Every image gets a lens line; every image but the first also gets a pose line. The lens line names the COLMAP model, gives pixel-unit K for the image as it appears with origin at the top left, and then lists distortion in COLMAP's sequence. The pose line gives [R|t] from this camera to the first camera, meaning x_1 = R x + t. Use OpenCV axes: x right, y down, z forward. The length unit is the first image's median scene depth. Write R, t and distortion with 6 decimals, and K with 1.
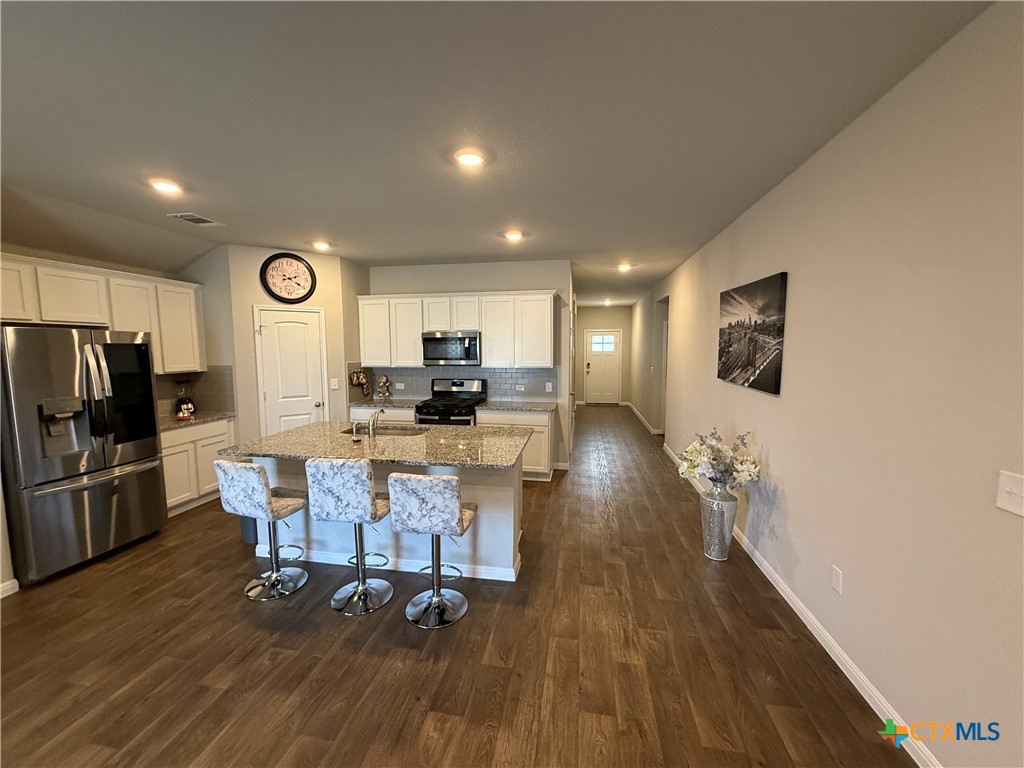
lens RADIAL K [[407.1, 0, 512.9], [0, 407.1, 384.5], [0, 0, 1]] dist [0.001089, -0.000314]
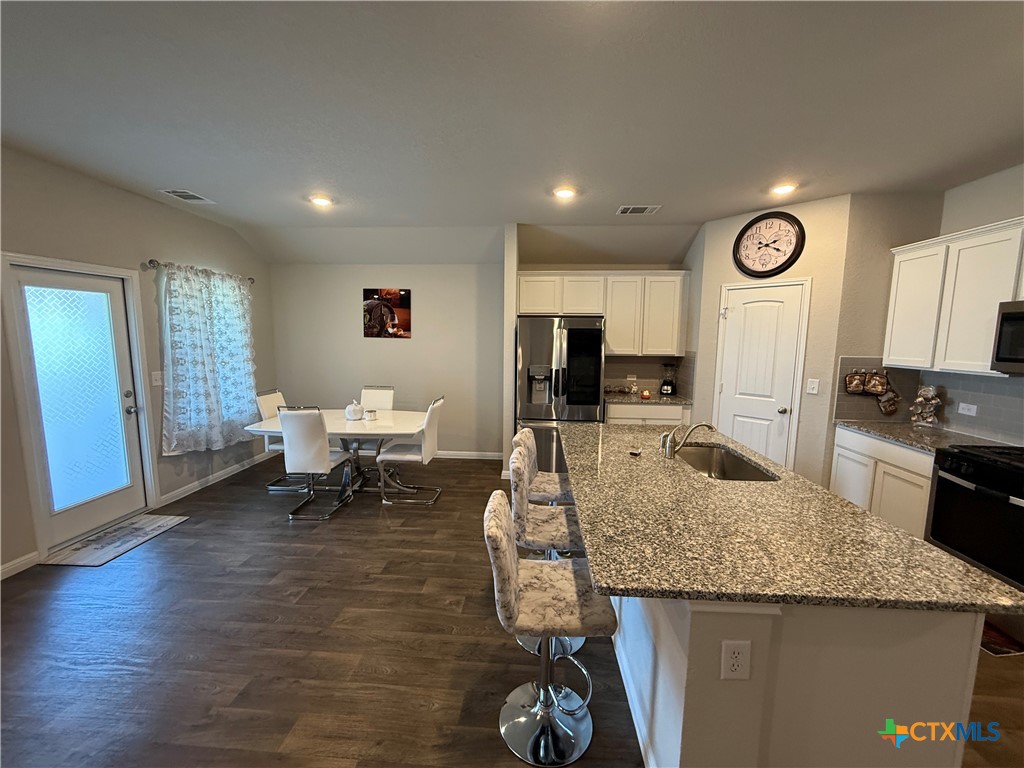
lens RADIAL K [[407.1, 0, 511.5], [0, 407.1, 384.6], [0, 0, 1]] dist [0.001089, -0.000314]
pose [[0.099799, 0.122510, -0.987437, 0.207526], [-0.103858, 0.988253, 0.112114, -0.030438], [0.989572, 0.091364, 0.111350, 0.440483]]
